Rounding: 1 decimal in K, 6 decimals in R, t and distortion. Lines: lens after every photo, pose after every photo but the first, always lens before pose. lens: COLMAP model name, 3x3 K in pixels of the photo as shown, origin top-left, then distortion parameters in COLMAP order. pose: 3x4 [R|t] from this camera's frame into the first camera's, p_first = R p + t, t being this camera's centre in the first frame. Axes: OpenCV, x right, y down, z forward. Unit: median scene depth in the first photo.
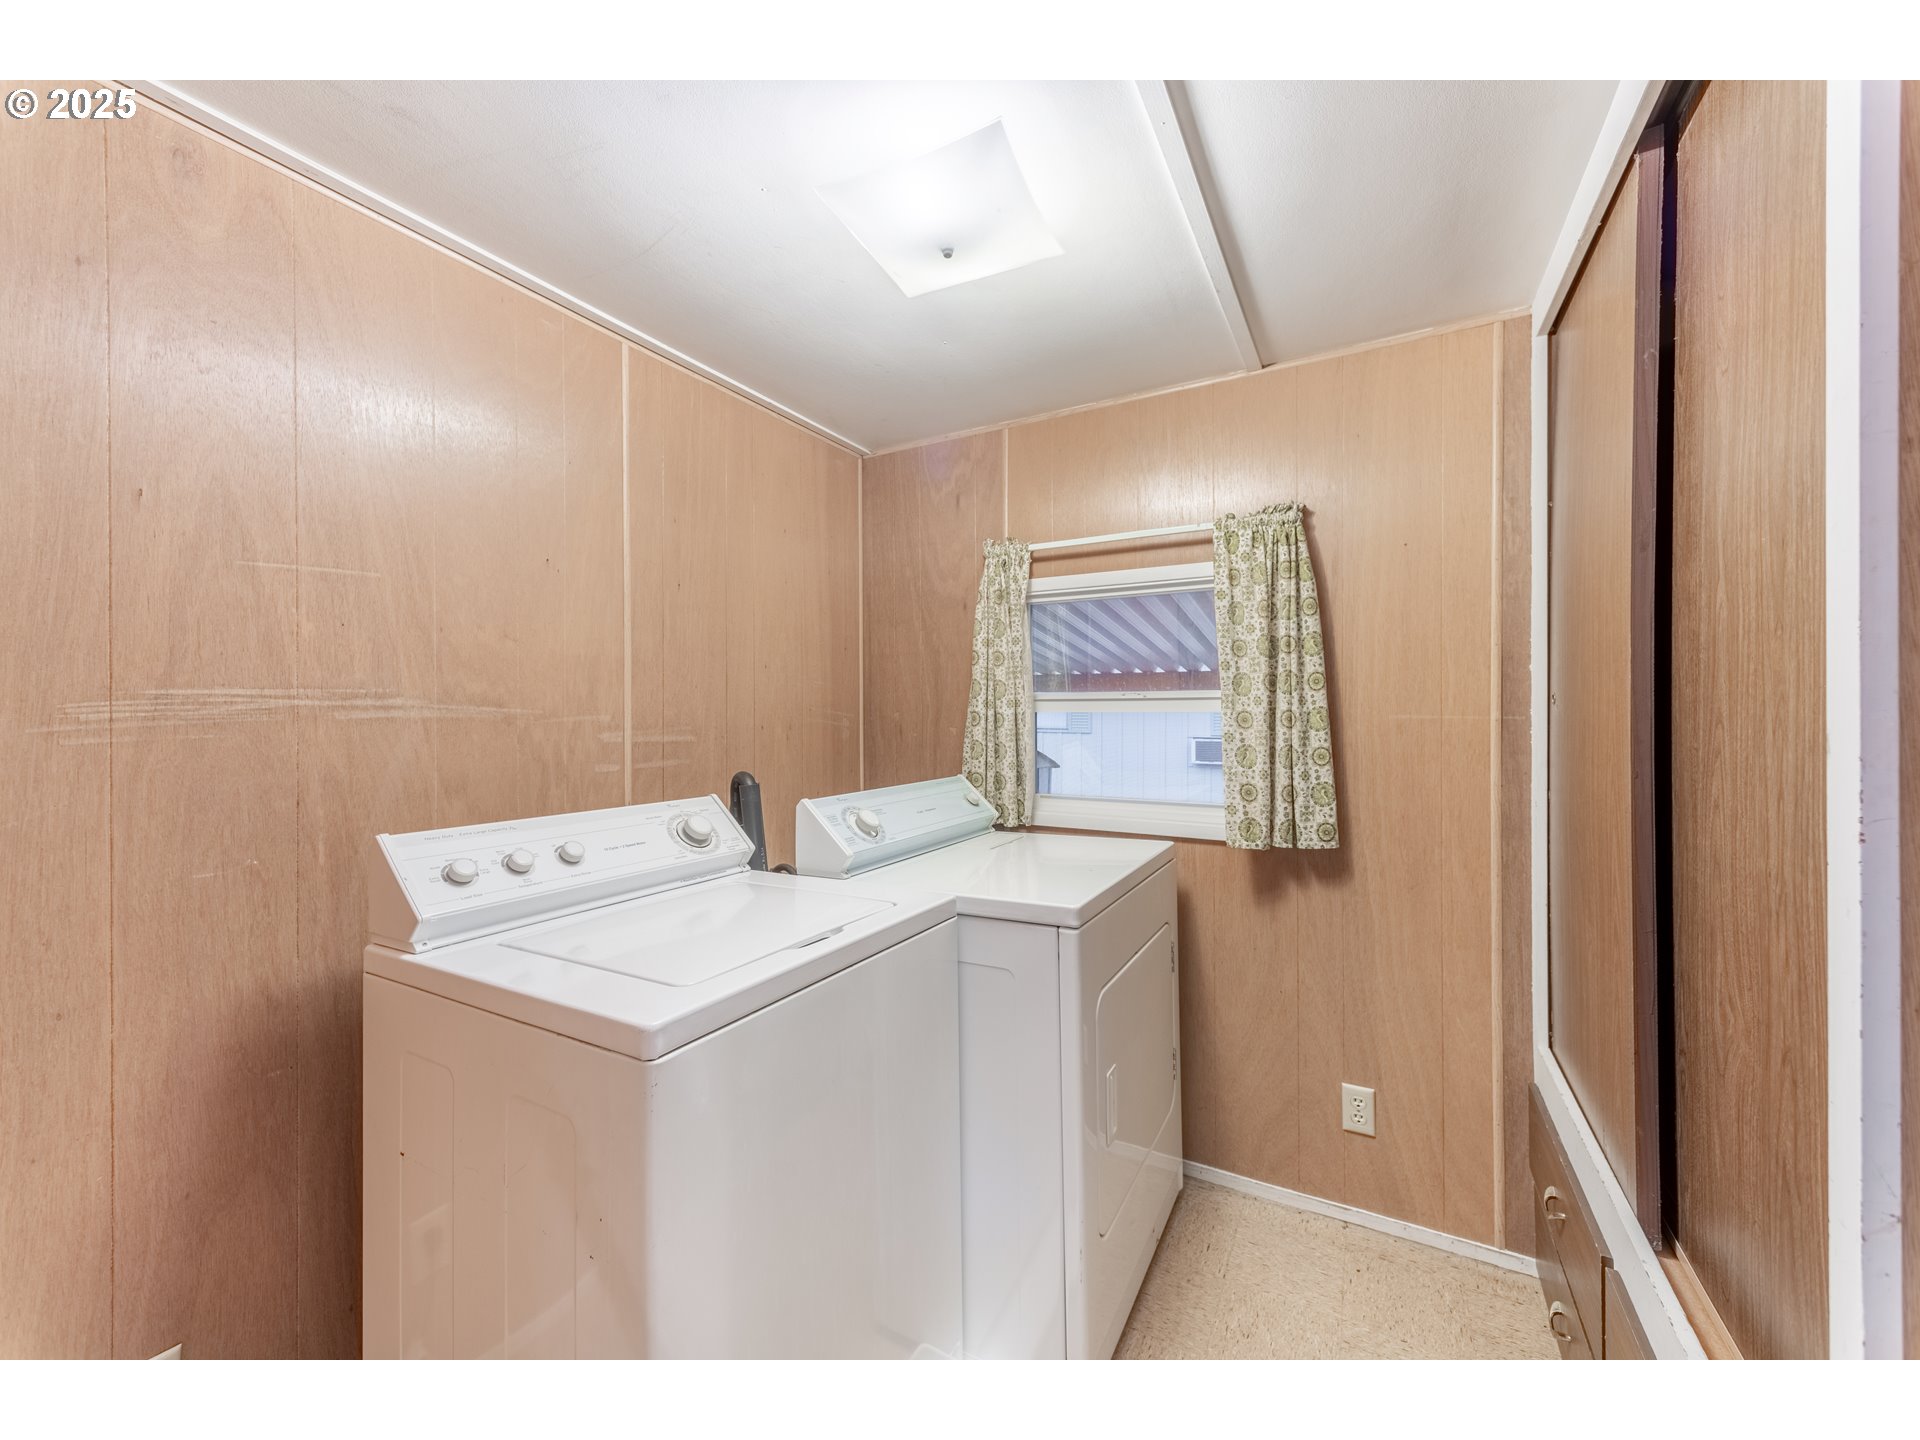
lens RADIAL K [[759.5, 0, 959.7], [0, 759.5, 708.8], [0, 0, 1]] dist [0.000449, 0.000101]
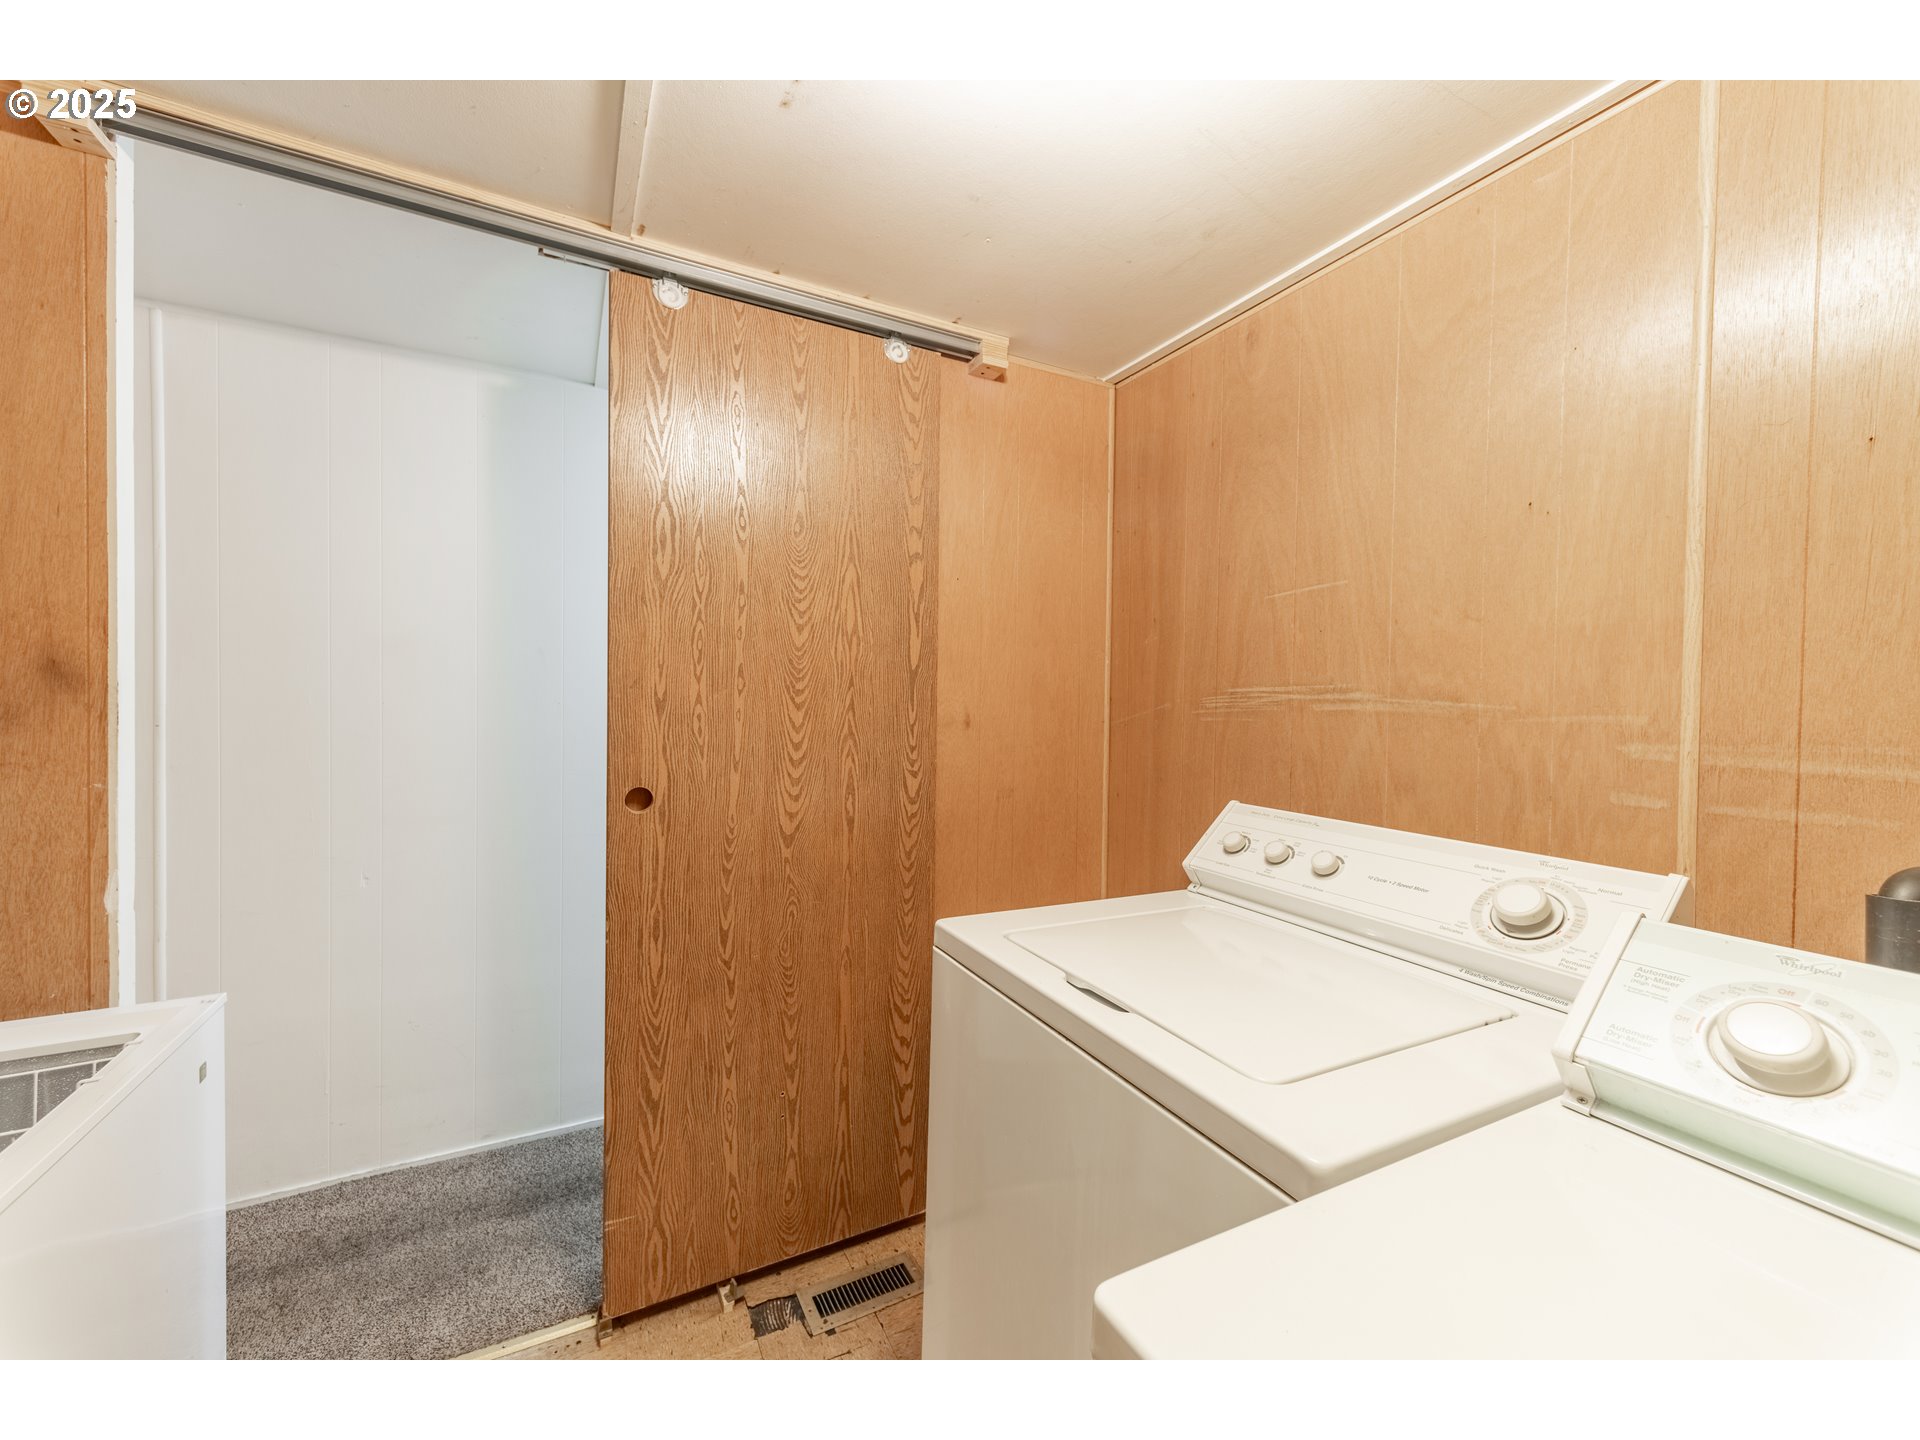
lens RADIAL K [[759.5, 0, 960.5], [0, 759.5, 712.9], [0, 0, 1]] dist [0.000449, 0.000101]
pose [[-0.569040, 0.013267, -0.822203, 0.412352], [-0.007186, 0.999751, 0.021105, -0.003333], [0.822279, 0.017919, -0.568803, 1.024459]]
